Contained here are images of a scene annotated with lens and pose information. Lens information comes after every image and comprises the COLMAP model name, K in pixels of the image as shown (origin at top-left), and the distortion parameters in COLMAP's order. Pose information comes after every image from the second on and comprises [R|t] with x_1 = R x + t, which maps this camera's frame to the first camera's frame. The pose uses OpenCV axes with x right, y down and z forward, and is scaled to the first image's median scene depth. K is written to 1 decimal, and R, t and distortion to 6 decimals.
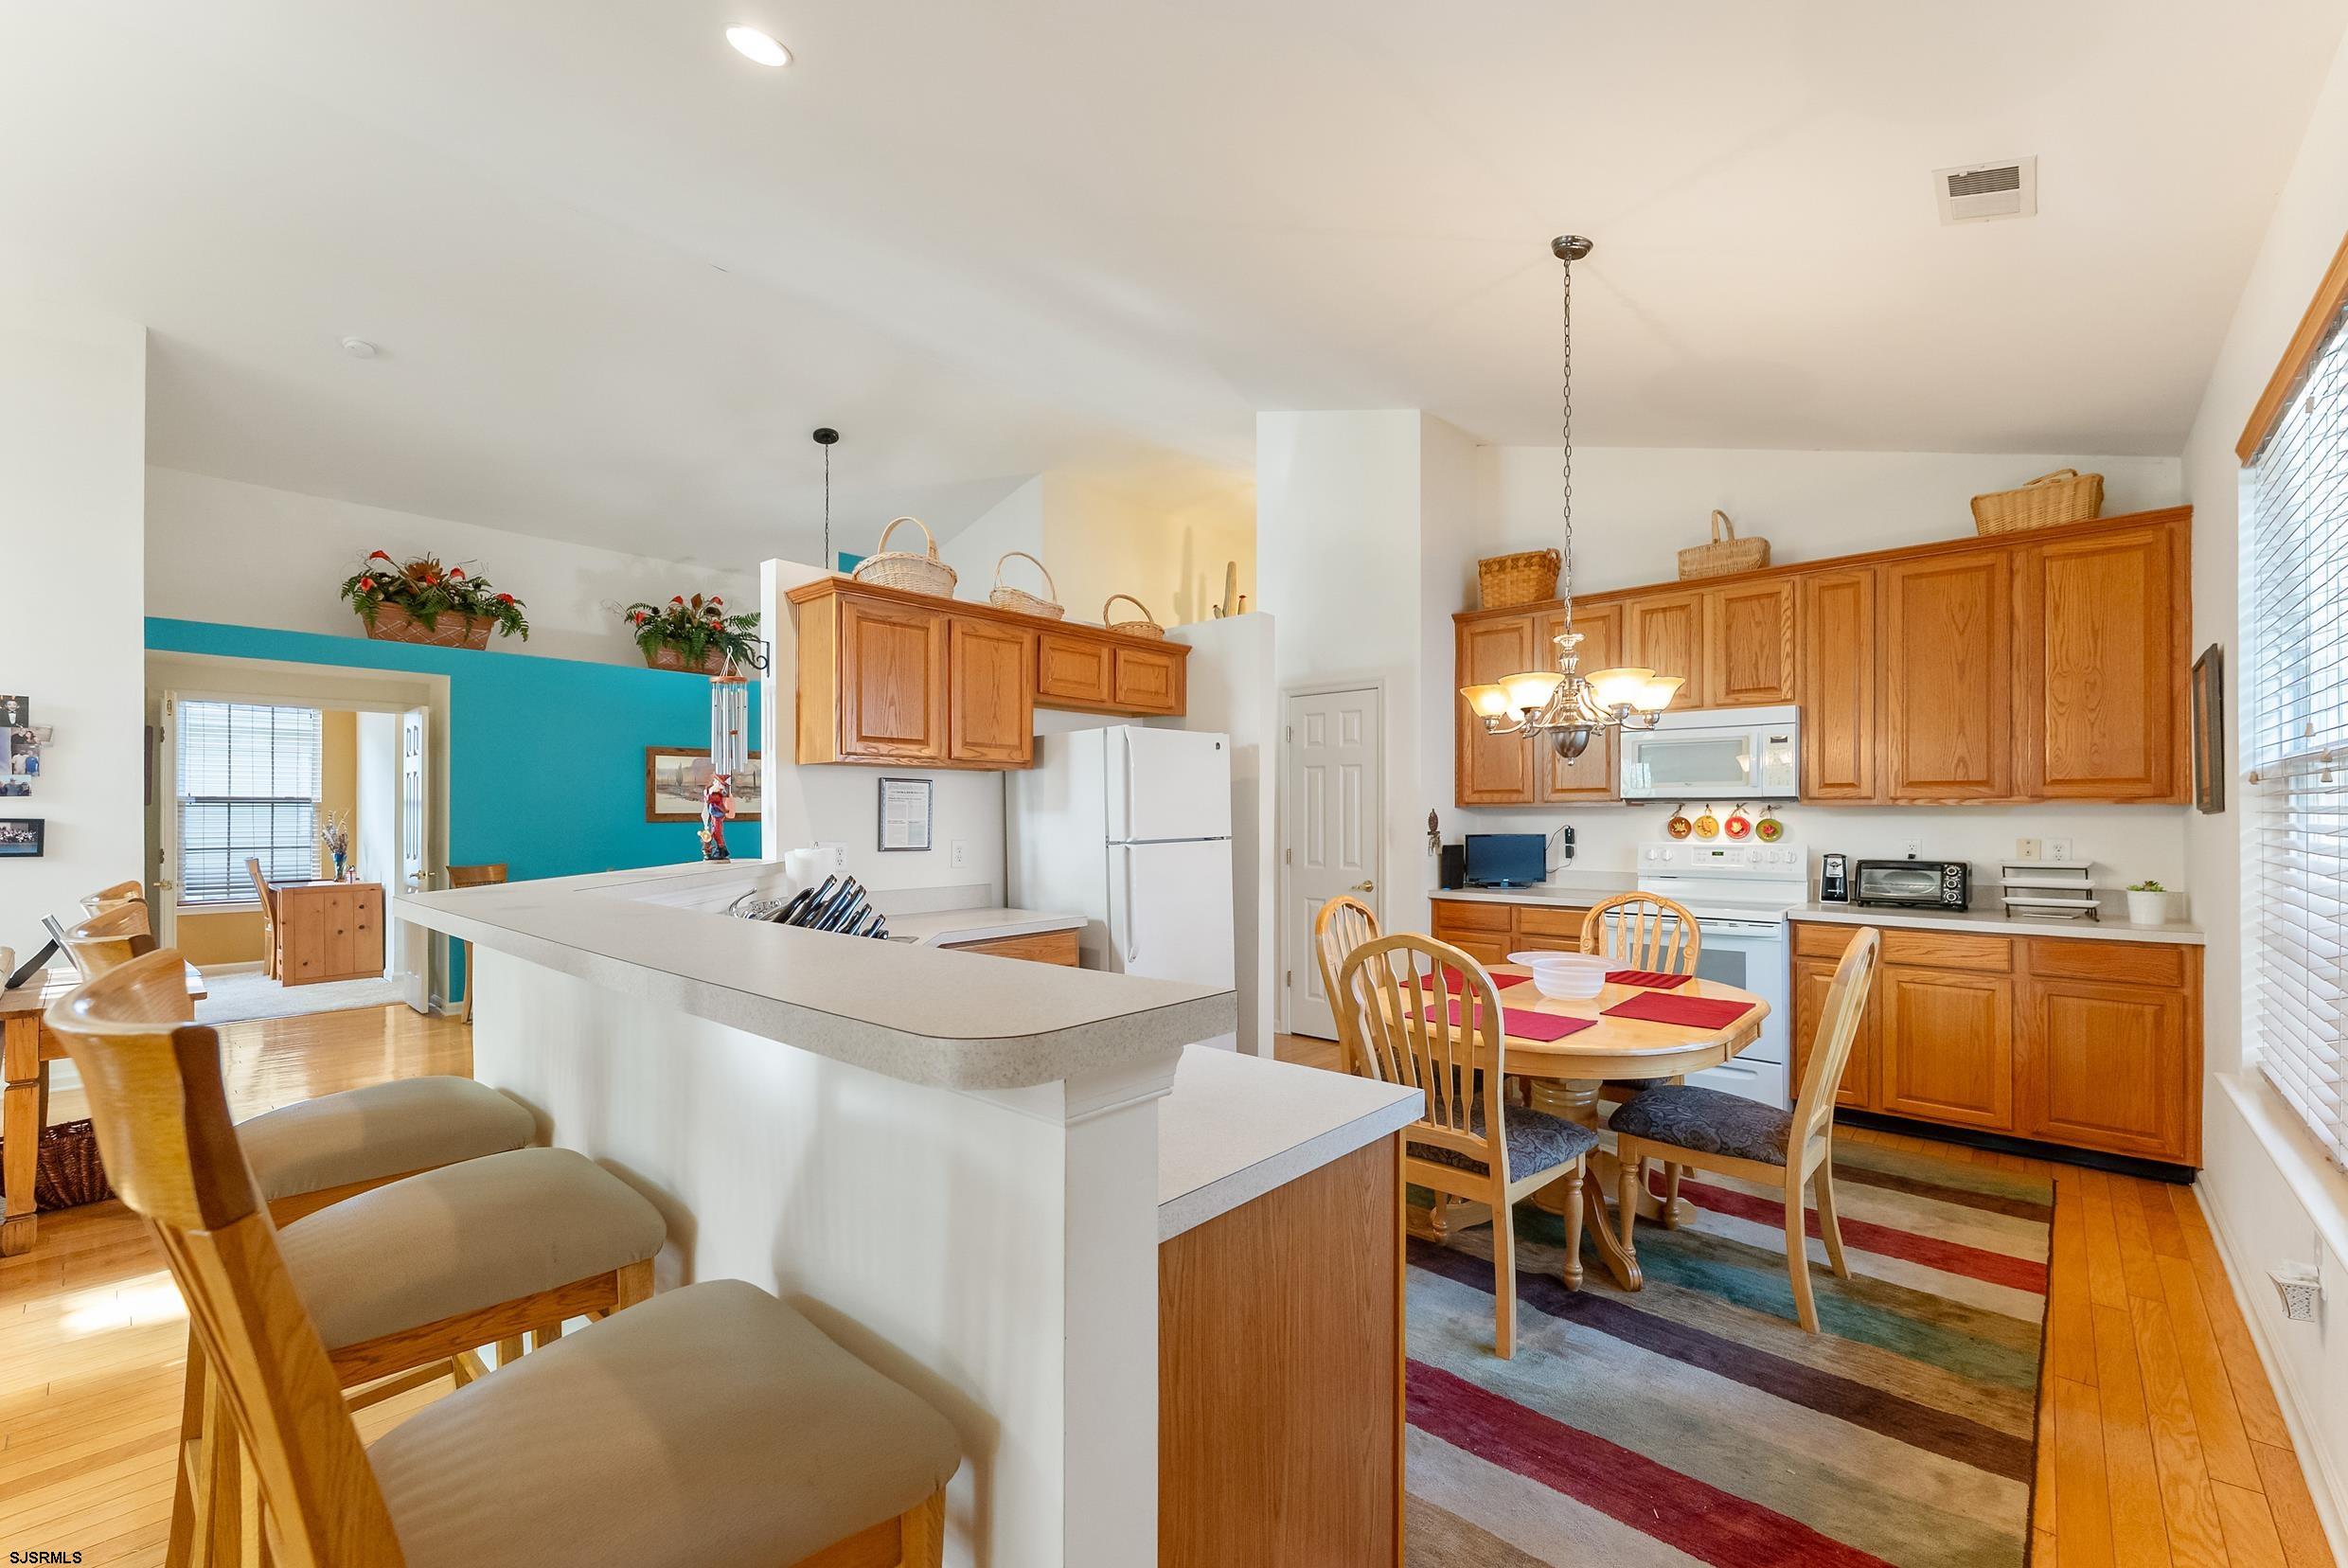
lens RADIAL K [[948.7, 0, 1251.3], [0, 948.7, 830.7], [0, 0, 1]] dist [0.000030, -0.000253]
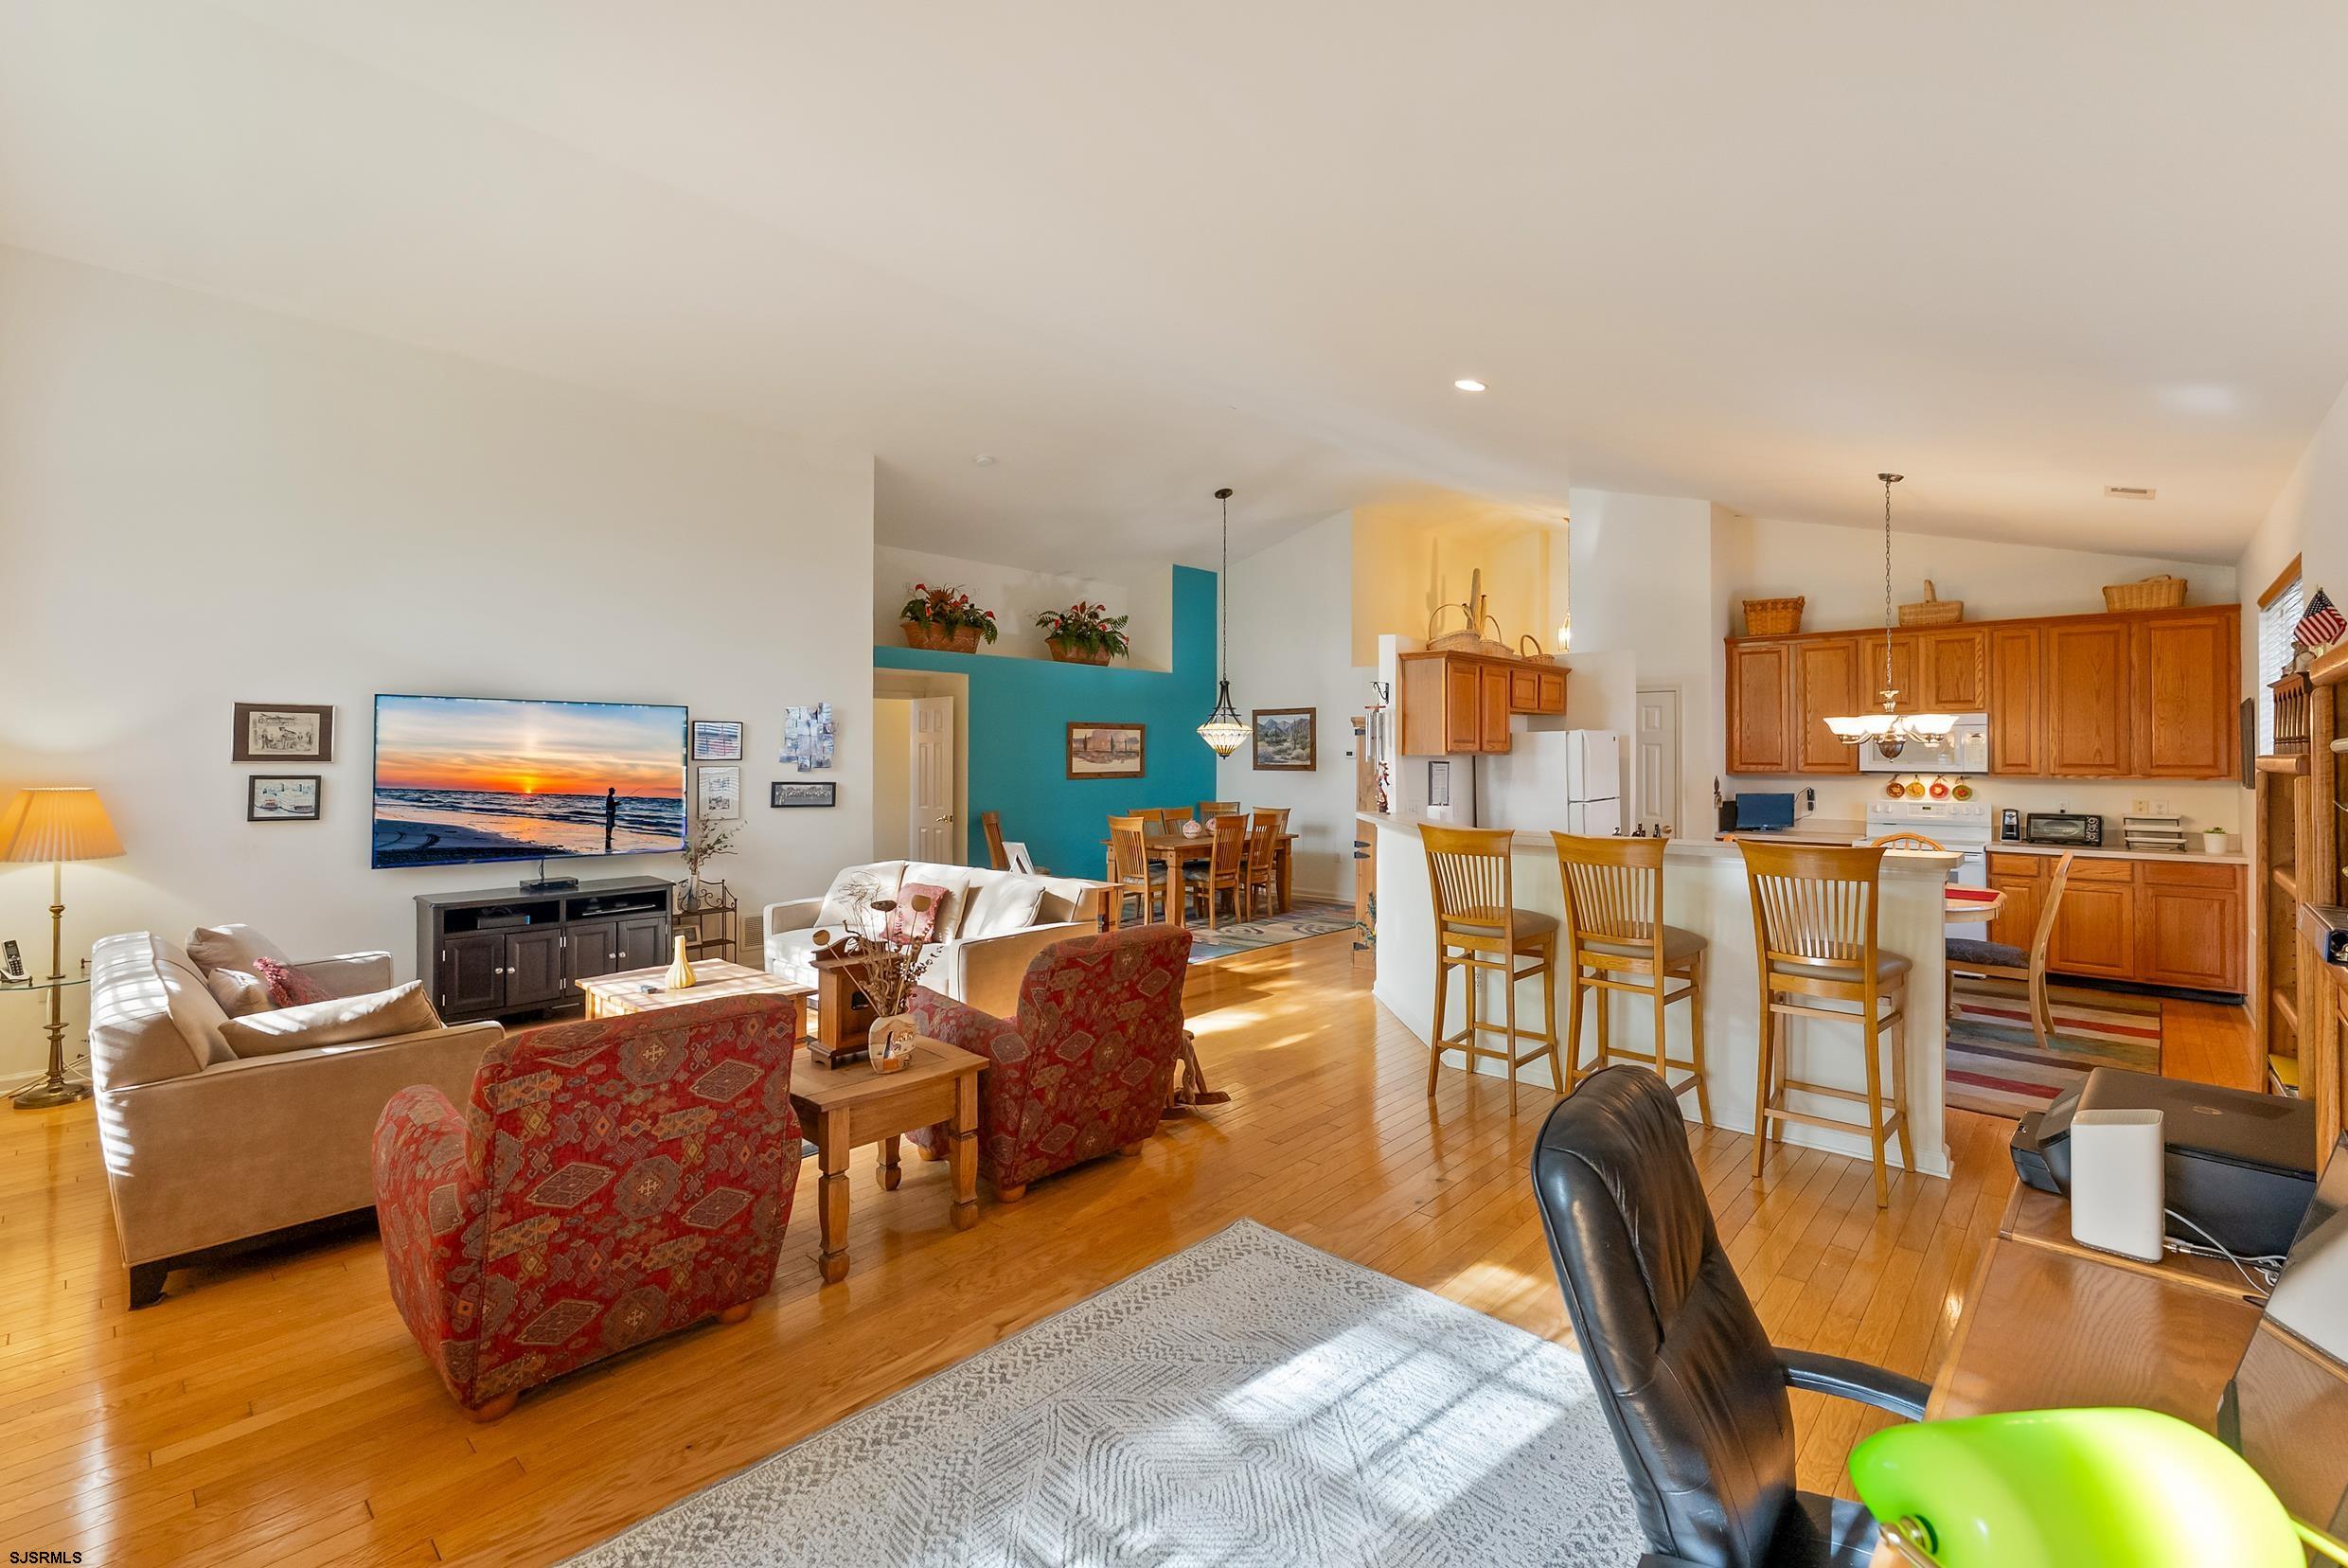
lens RADIAL K [[1047.0, 0, 1215.7], [0, 1047.0, 759.5], [0, 0, 1]] dist [-0.002816, -0.000031]
pose [[0.999848, 0.002866, -0.017174, -0.642768], [-0.003060, 0.999932, -0.011260, -0.032997], [0.017140, 0.011311, 0.999789, -0.712902]]
